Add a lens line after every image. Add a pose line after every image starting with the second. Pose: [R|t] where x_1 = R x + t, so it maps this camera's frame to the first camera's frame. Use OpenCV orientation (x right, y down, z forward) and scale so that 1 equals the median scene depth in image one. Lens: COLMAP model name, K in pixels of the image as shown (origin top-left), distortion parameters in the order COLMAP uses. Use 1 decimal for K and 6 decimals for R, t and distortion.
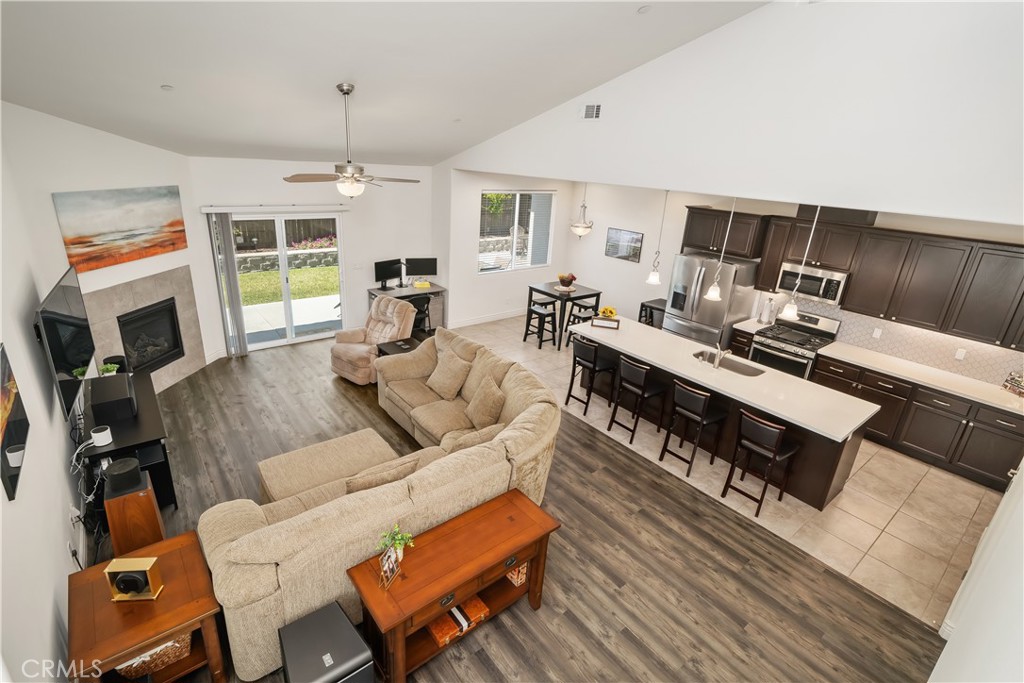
lens RADIAL K [[484.2, 0, 509.3], [0, 484.2, 339.9], [0, 0, 1]] dist [0.006449, -0.000418]
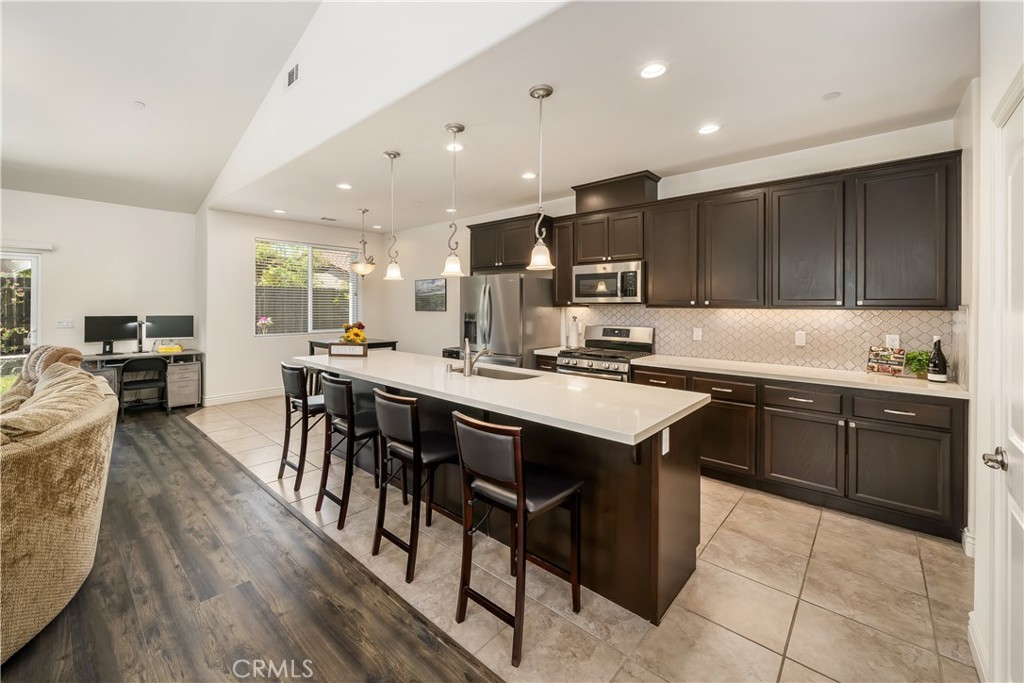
lens RADIAL K [[416.0, 0, 480.9], [0, 416.0, 304.4], [0, 0, 1]] dist [-0.004022, 0.000250]
pose [[0.989911, -0.052758, 0.131503, 0.337017], [0.095358, 0.934522, -0.342894, 0.140924], [-0.104802, 0.351974, 0.930124, 0.410845]]
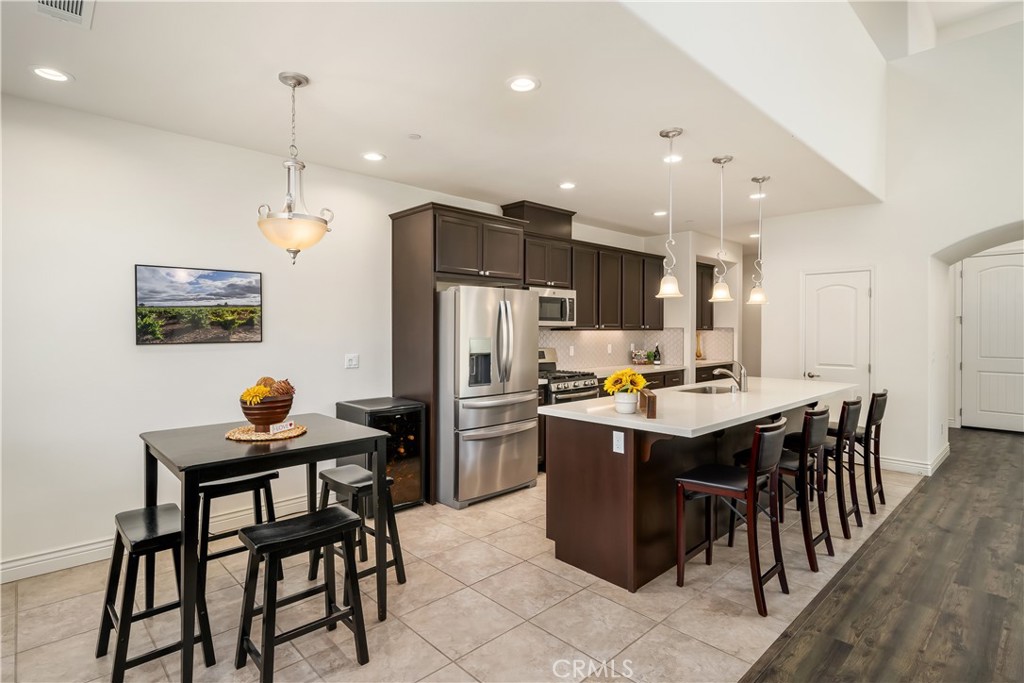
lens RADIAL K [[517.1, 0, 502.8], [0, 517.1, 327.6], [0, 0, 1]] dist [0.003310, 0.000232]
pose [[-0.076200, -0.053676, 0.995647, -0.278215], [0.347480, 0.934523, 0.076975, -0.192576], [-0.934586, 0.351833, -0.052560, 1.201140]]
